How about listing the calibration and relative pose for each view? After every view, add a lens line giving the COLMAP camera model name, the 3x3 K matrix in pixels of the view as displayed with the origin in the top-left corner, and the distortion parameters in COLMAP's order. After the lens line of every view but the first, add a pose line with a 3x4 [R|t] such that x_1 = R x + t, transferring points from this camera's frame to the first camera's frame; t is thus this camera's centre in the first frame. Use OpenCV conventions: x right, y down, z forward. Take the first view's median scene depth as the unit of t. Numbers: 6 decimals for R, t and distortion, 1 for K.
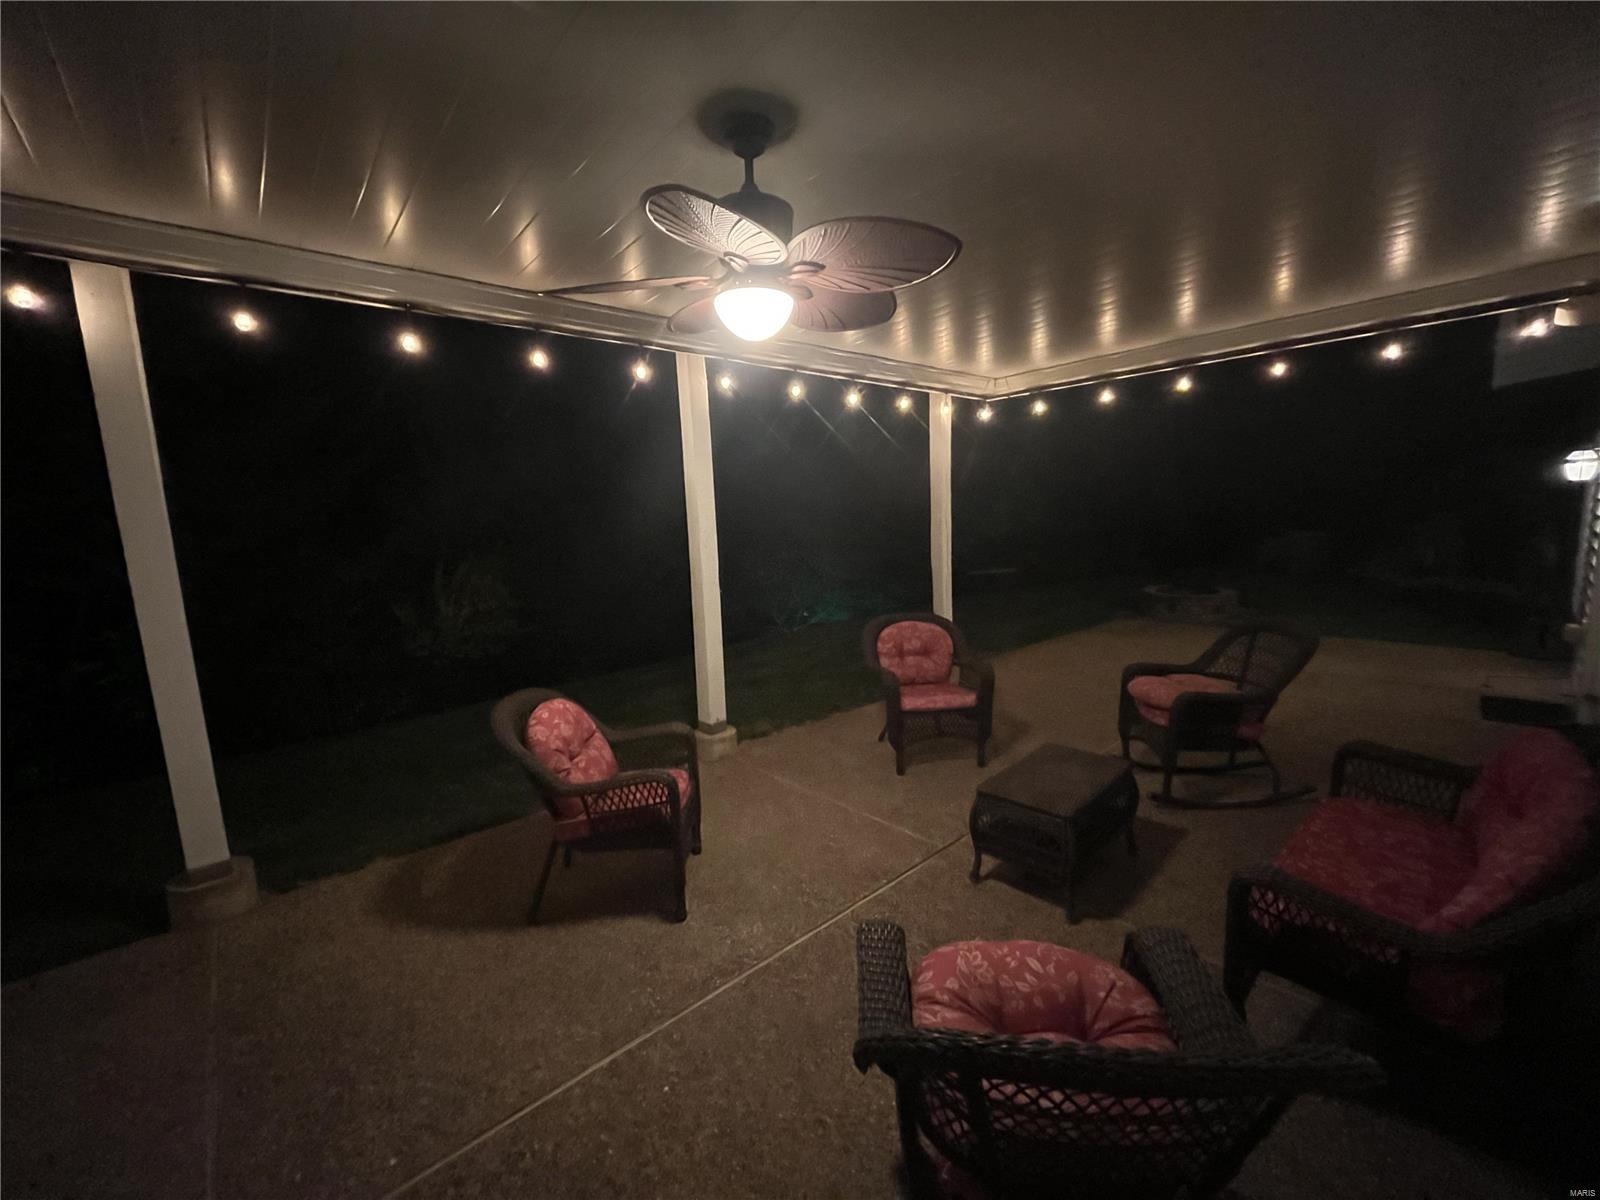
lens RADIAL K [[635.8, 0, 805.5], [0, 635.8, 605.5], [0, 0, 1]] dist [-0.021833, 0.001011]
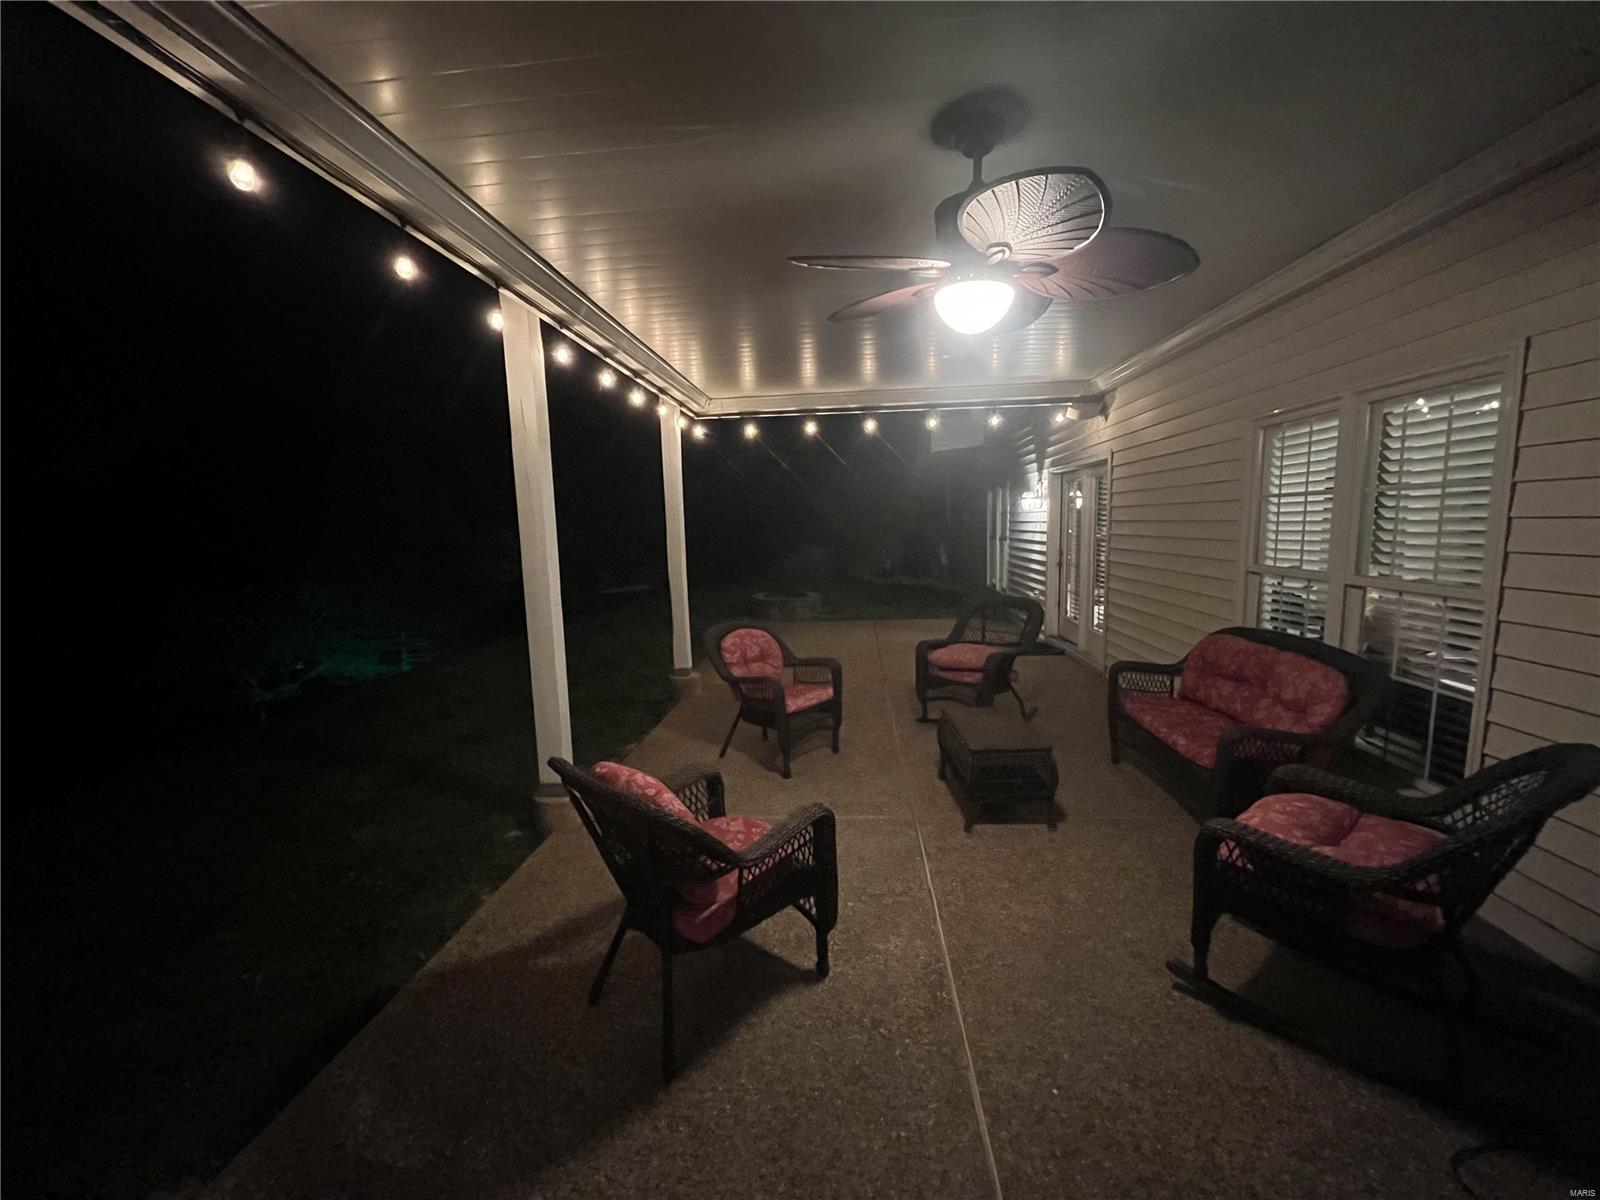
lens RADIAL K [[635.8, 0, 805.4], [0, 635.8, 601.3], [0, 0, 1]] dist [-0.021833, 0.001011]
pose [[0.722250, -0.064929, 0.688578, -0.457728], [0.095940, 0.995364, -0.006775, -0.002523], [-0.684946, 0.070955, 0.725131, 0.211115]]
